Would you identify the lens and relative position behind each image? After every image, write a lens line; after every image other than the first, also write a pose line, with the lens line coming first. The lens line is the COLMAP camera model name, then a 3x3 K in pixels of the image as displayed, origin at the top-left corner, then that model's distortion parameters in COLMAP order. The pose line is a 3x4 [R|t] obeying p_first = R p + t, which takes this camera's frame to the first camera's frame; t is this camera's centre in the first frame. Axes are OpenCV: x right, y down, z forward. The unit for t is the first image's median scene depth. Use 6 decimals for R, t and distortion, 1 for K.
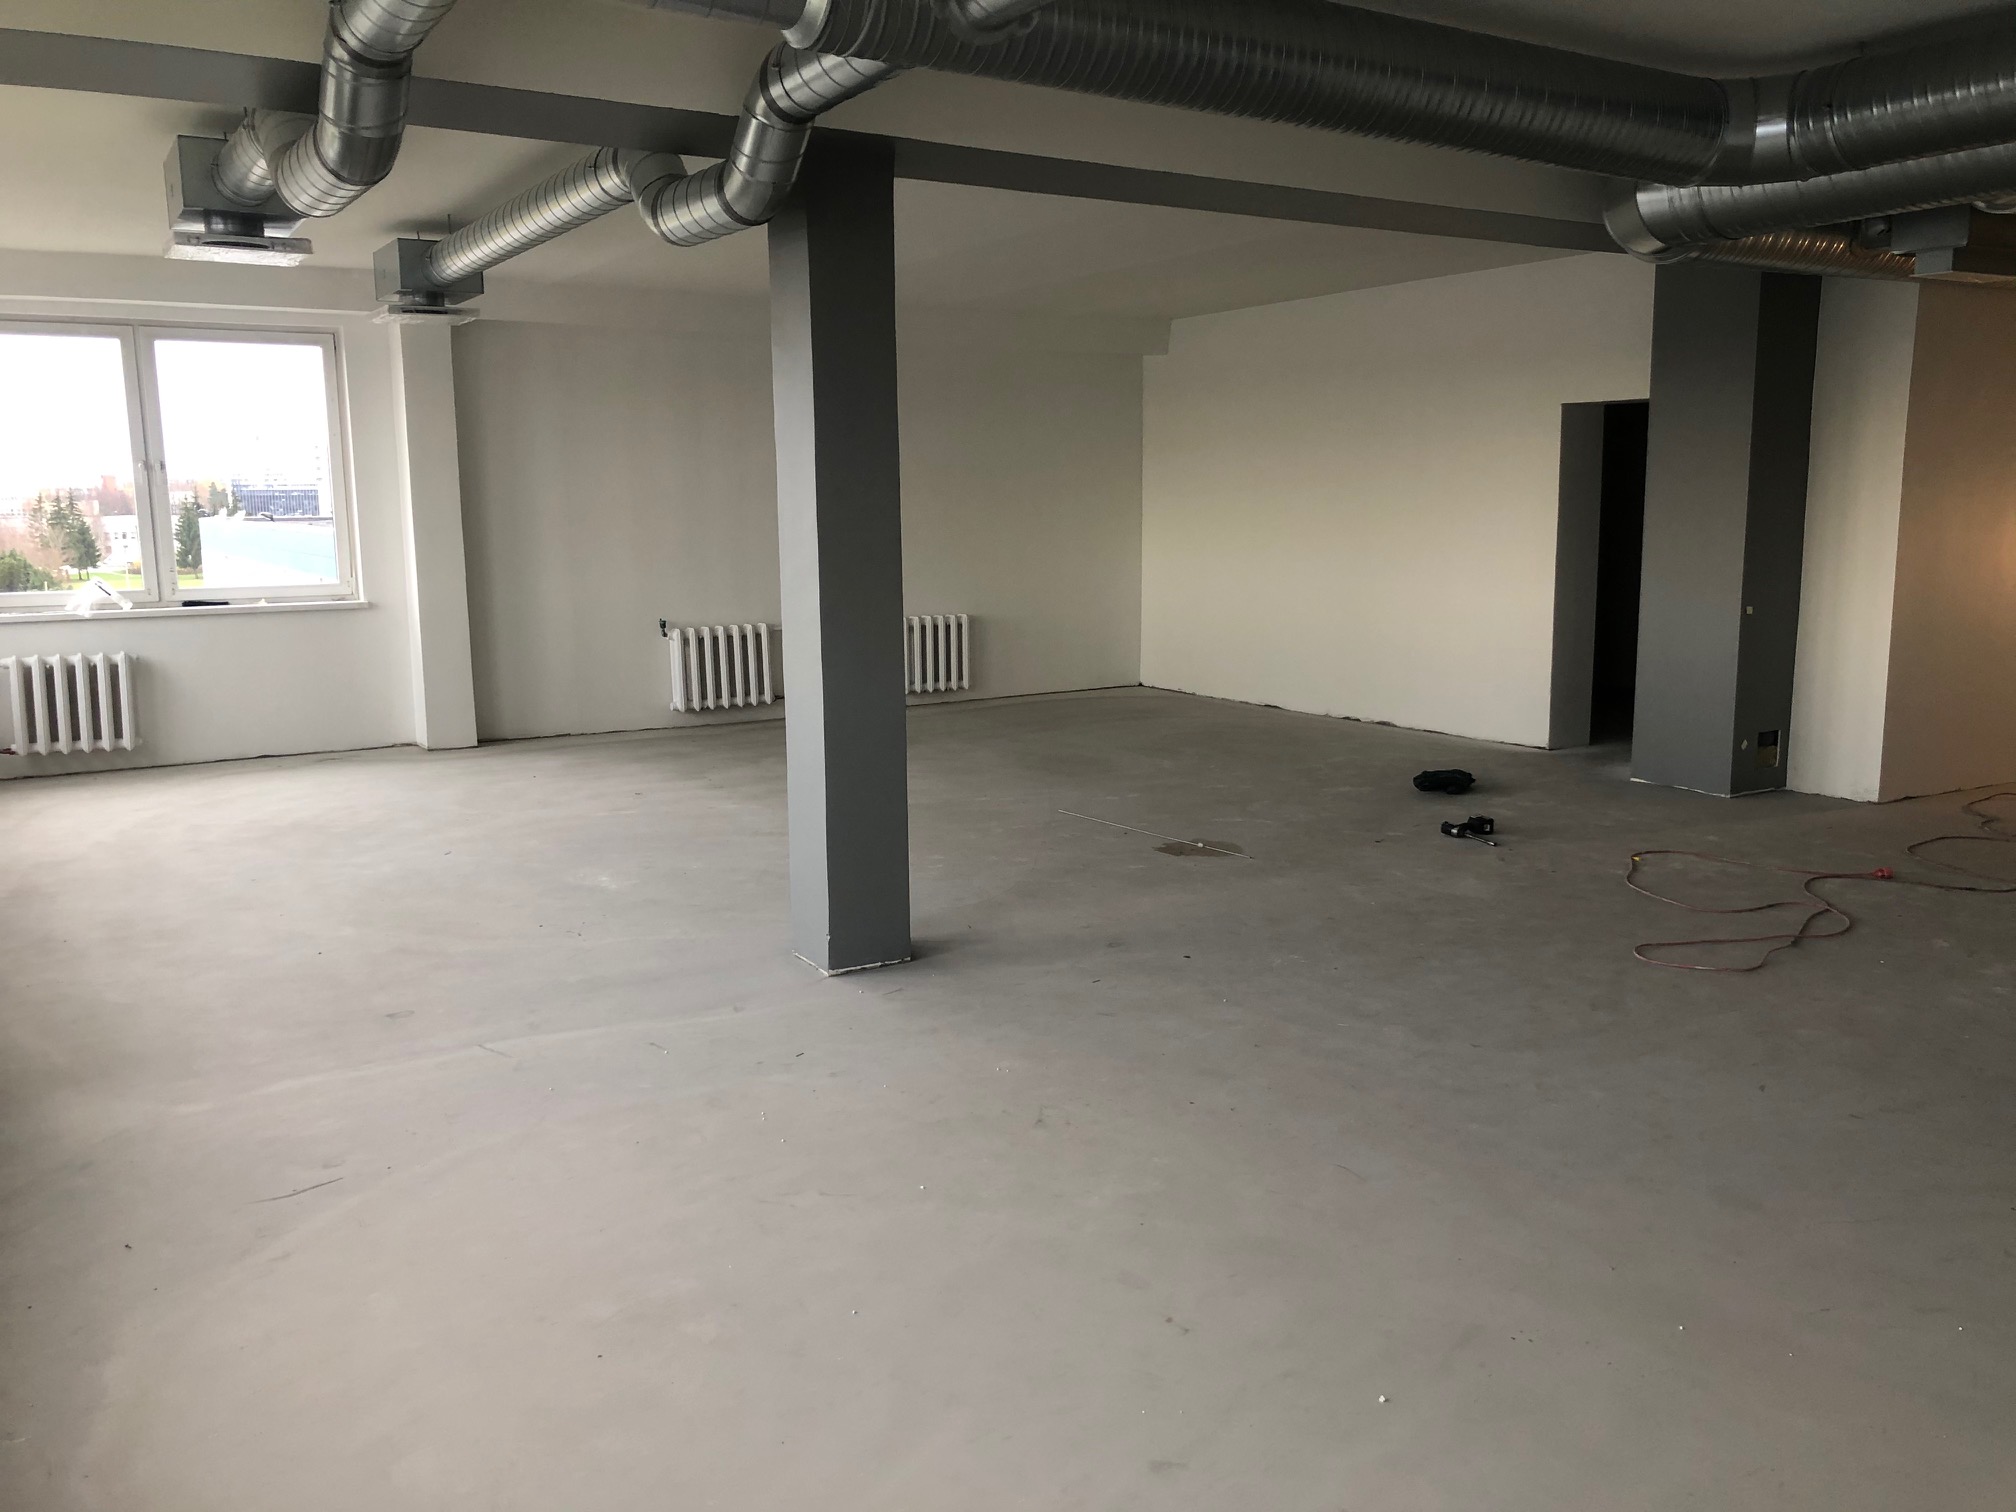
lens RADIAL K [[1641.0, 0, 1008.0], [0, 1641.0, 756.0], [0, 0, 1]] dist [-0.006426, -0.003152]
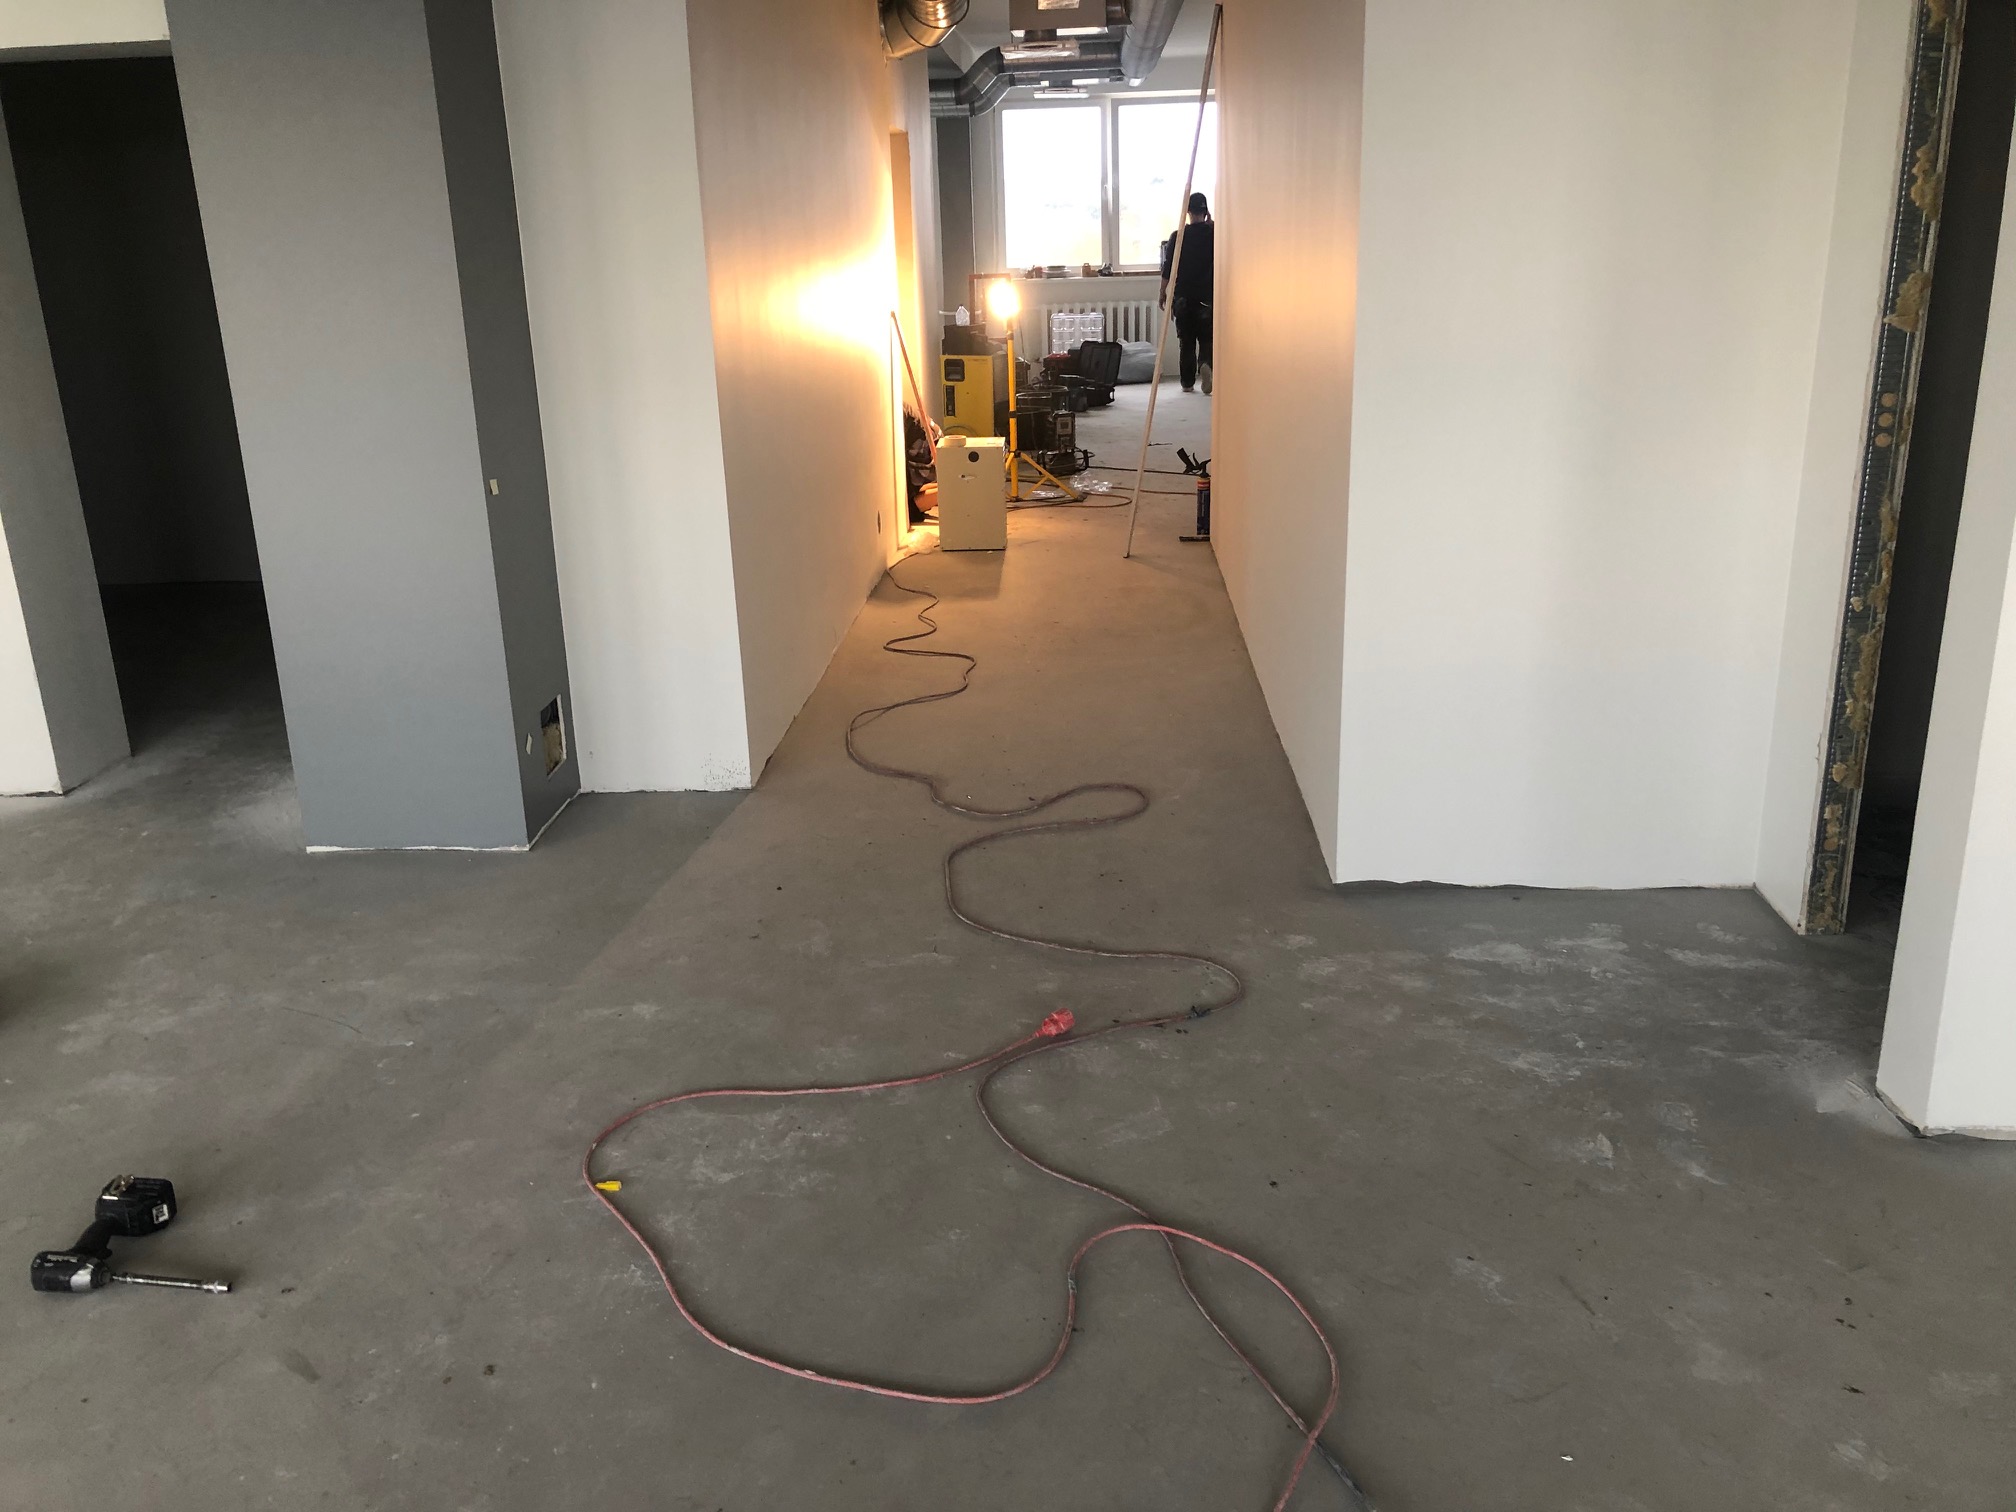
lens RADIAL K [[1673.3, 0, 1008.0], [0, 1673.3, 756.0], [0, 0, 1]] dist [0.008181, 0.006498]
pose [[0.572250, -0.261566, 0.777248, 0.125107], [0.154752, 0.965186, 0.210876, -0.093240], [-0.805346, -0.000393, 0.592805, 0.573001]]
